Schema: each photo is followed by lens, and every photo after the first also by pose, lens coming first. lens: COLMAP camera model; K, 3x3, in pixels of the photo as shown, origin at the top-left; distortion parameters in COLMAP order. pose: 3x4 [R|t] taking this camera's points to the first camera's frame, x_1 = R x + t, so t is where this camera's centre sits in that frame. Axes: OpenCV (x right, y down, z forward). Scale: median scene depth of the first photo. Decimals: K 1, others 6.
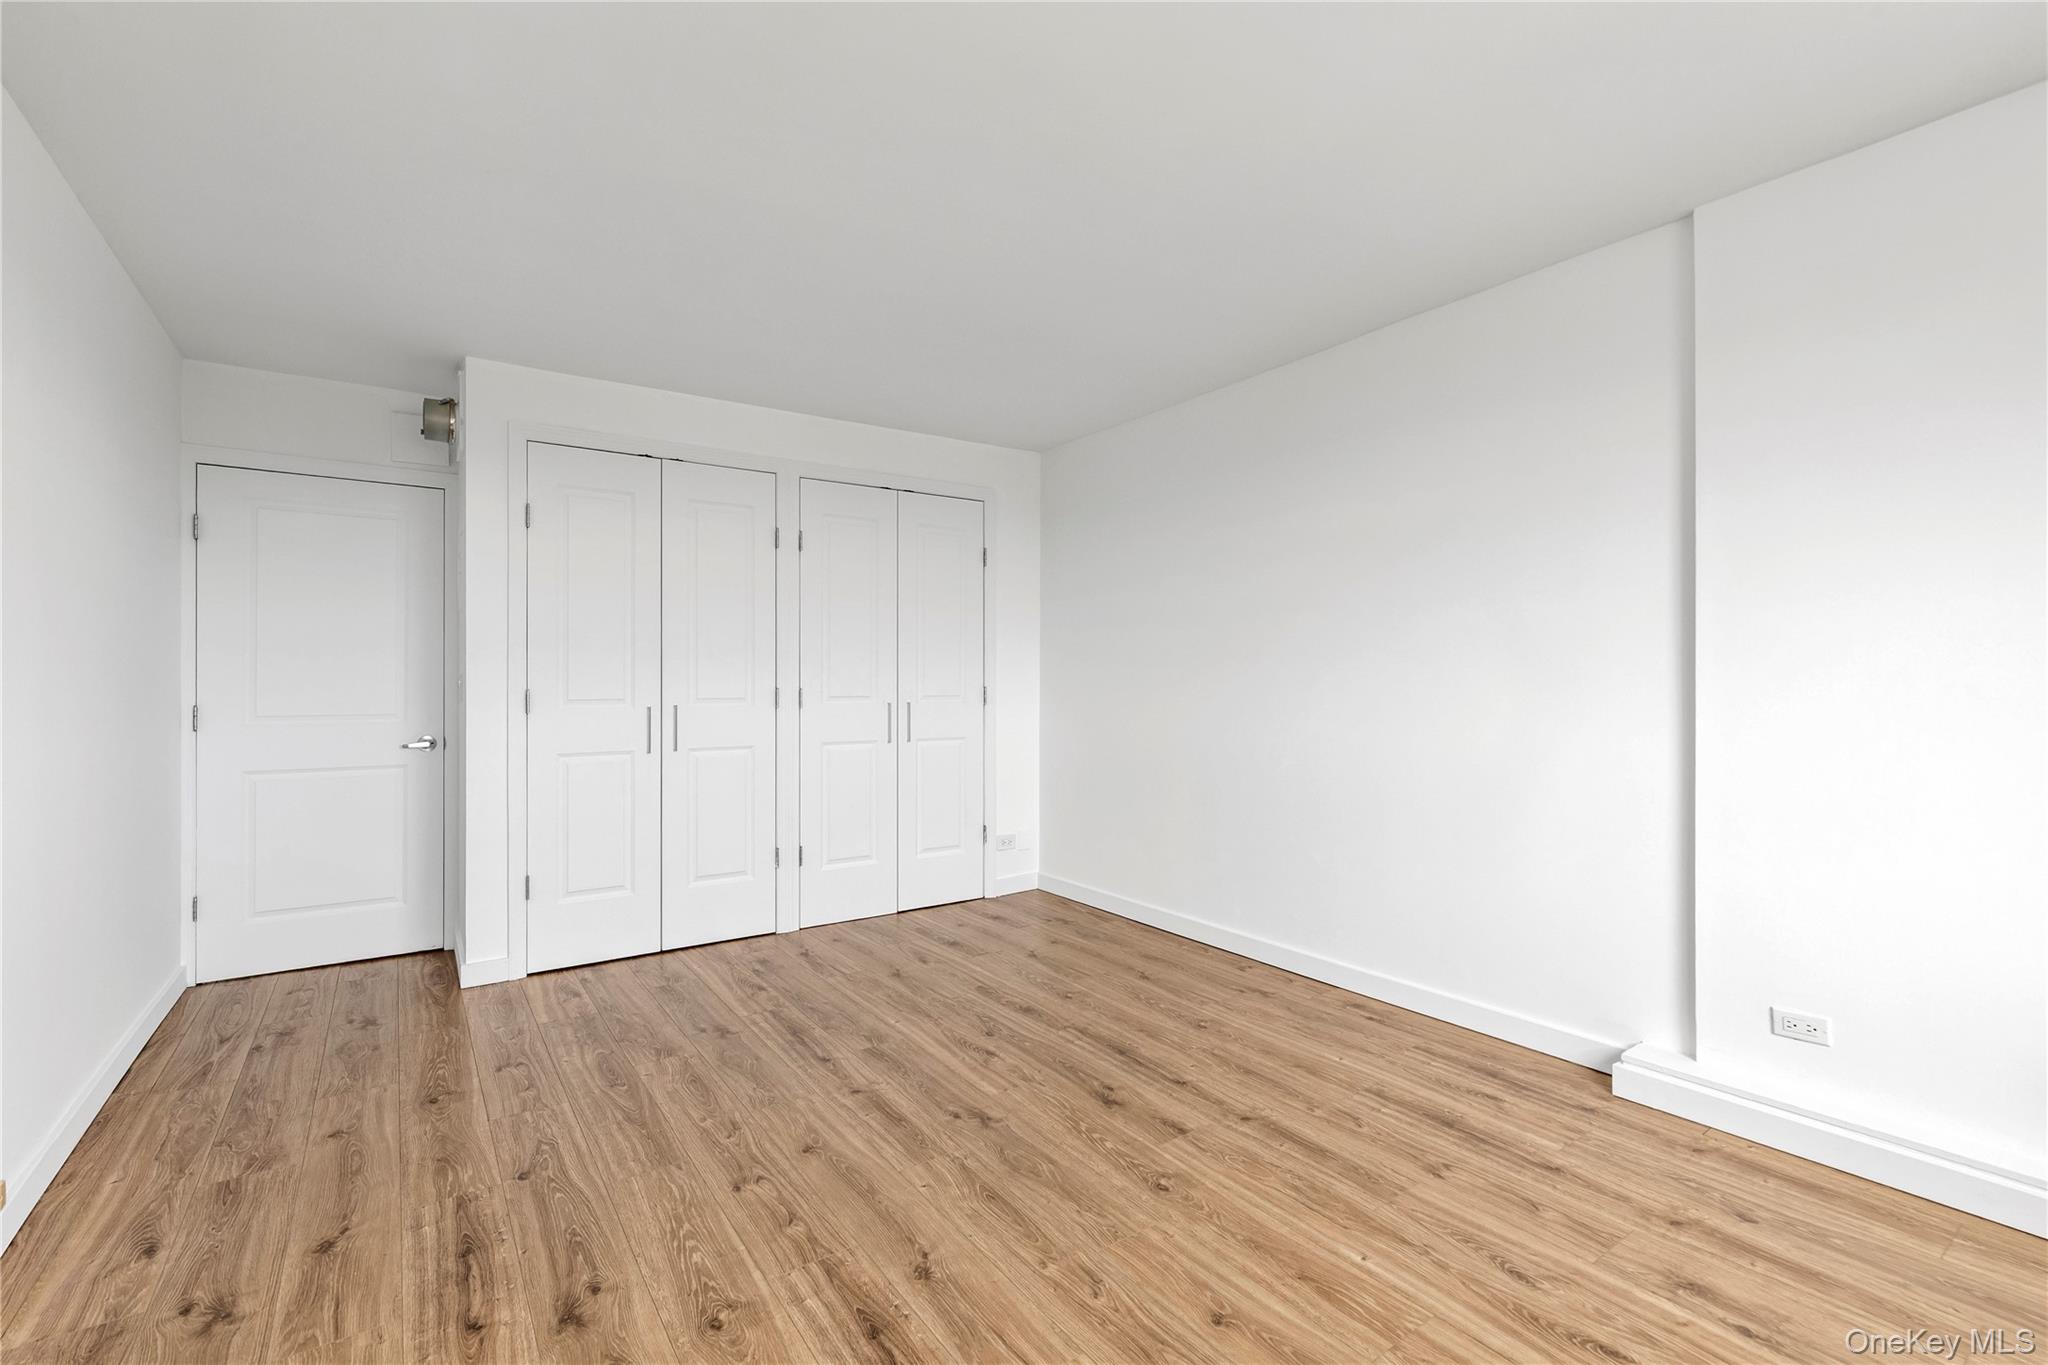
lens RADIAL K [[904.6, 0, 1015.8], [0, 904.6, 677.5], [0, 0, 1]] dist [-0.000196, 0.000561]
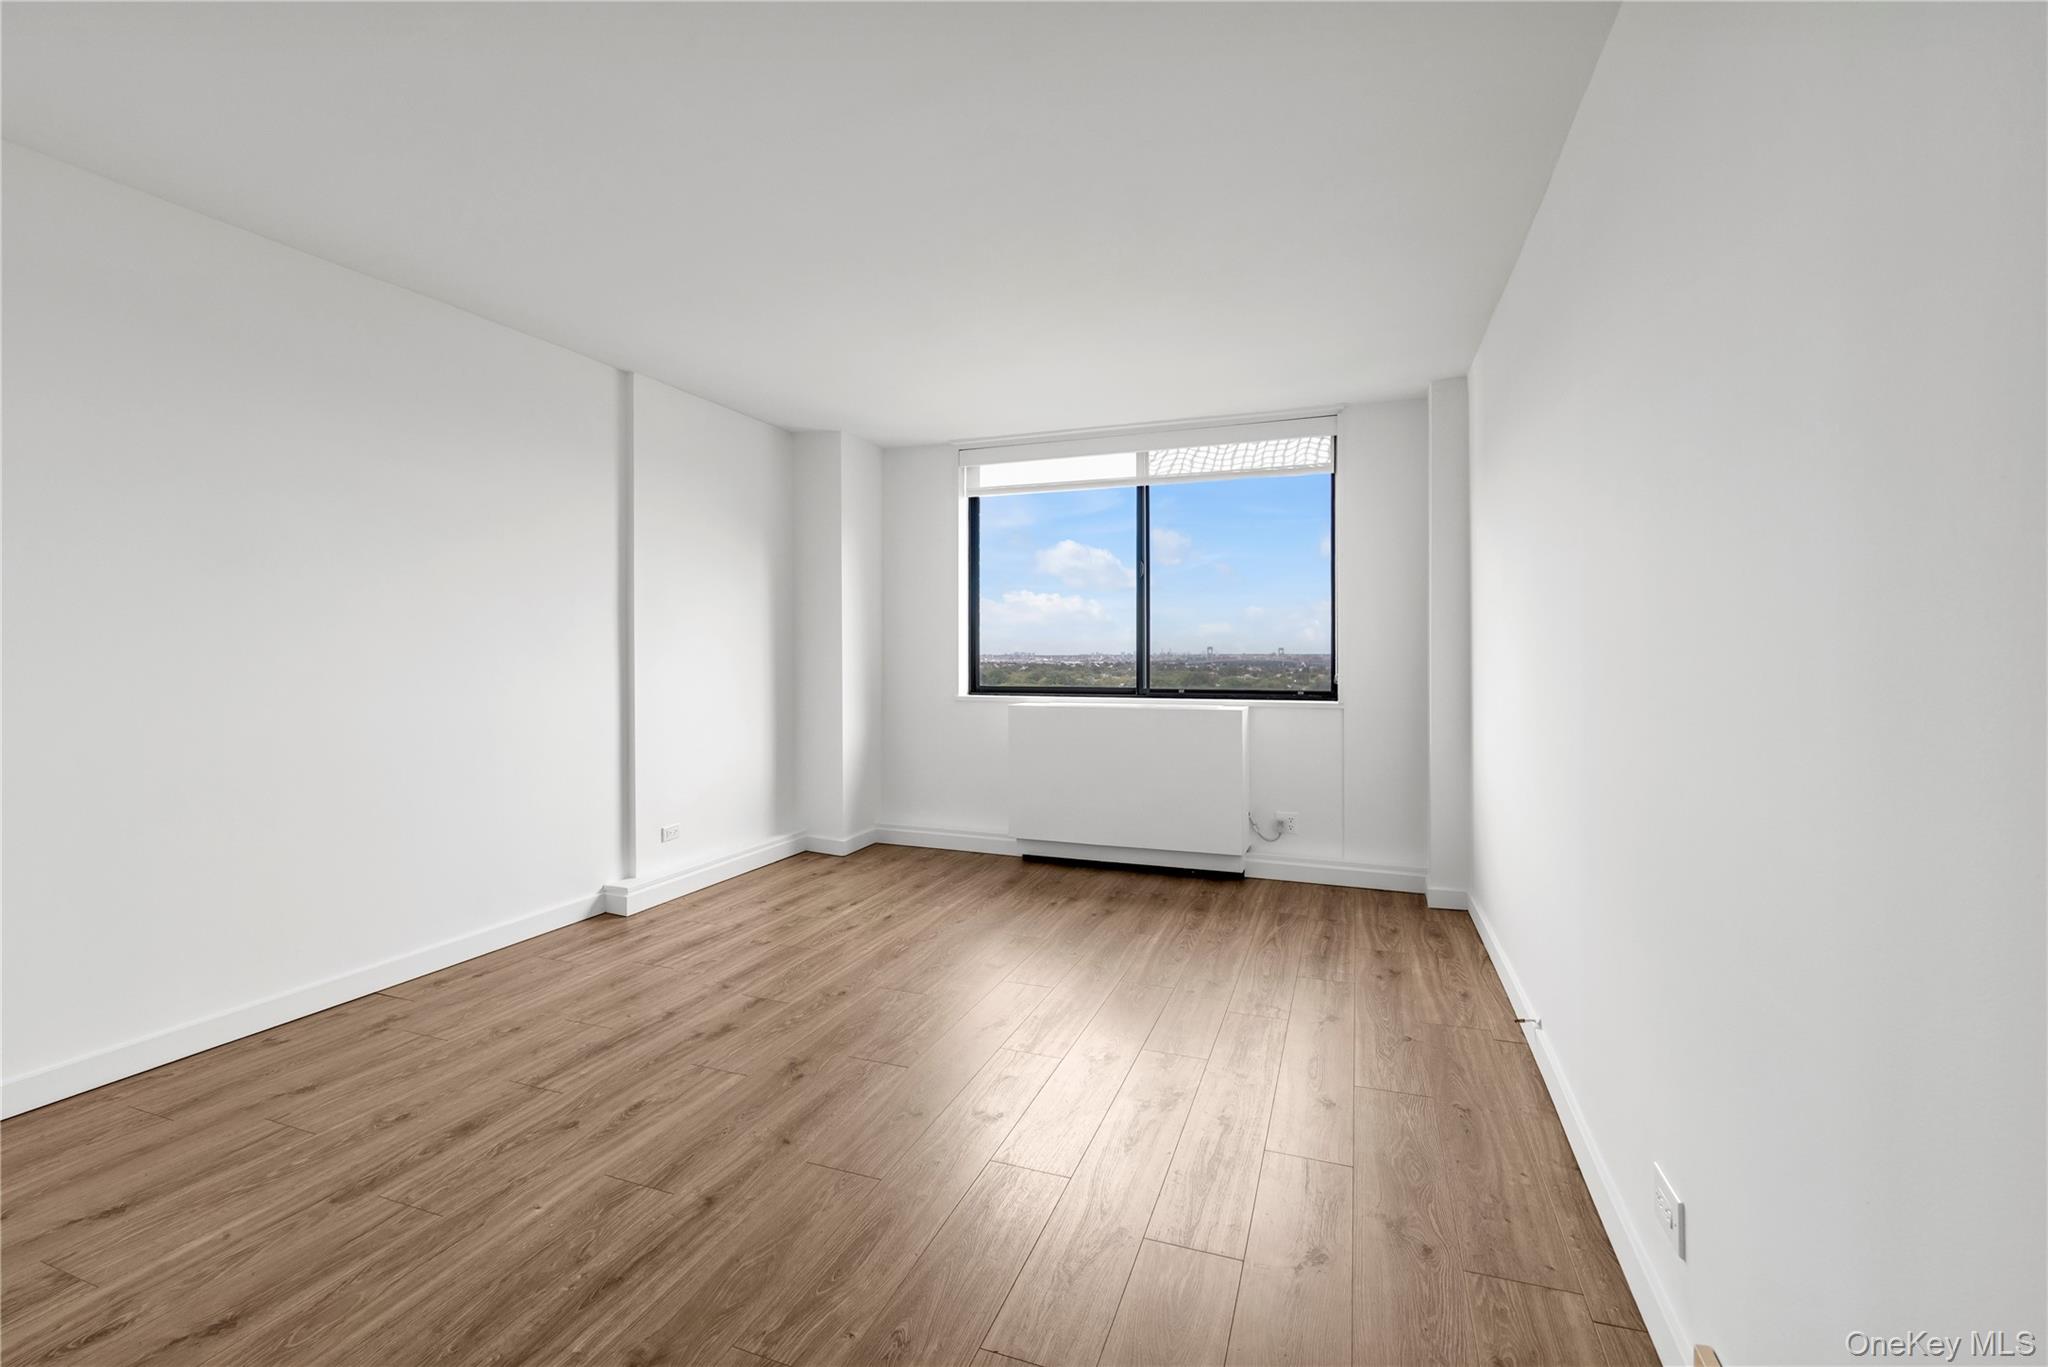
lens RADIAL K [[925.5, 0, 1018.0], [0, 925.5, 676.1], [0, 0, 1]] dist [-0.001598, -0.000101]
pose [[-0.575519, -0.019530, 0.817555, -0.897404], [-0.001415, 0.999737, 0.022886, 0.007006], [-0.817787, 0.012015, -0.575395, 1.187610]]
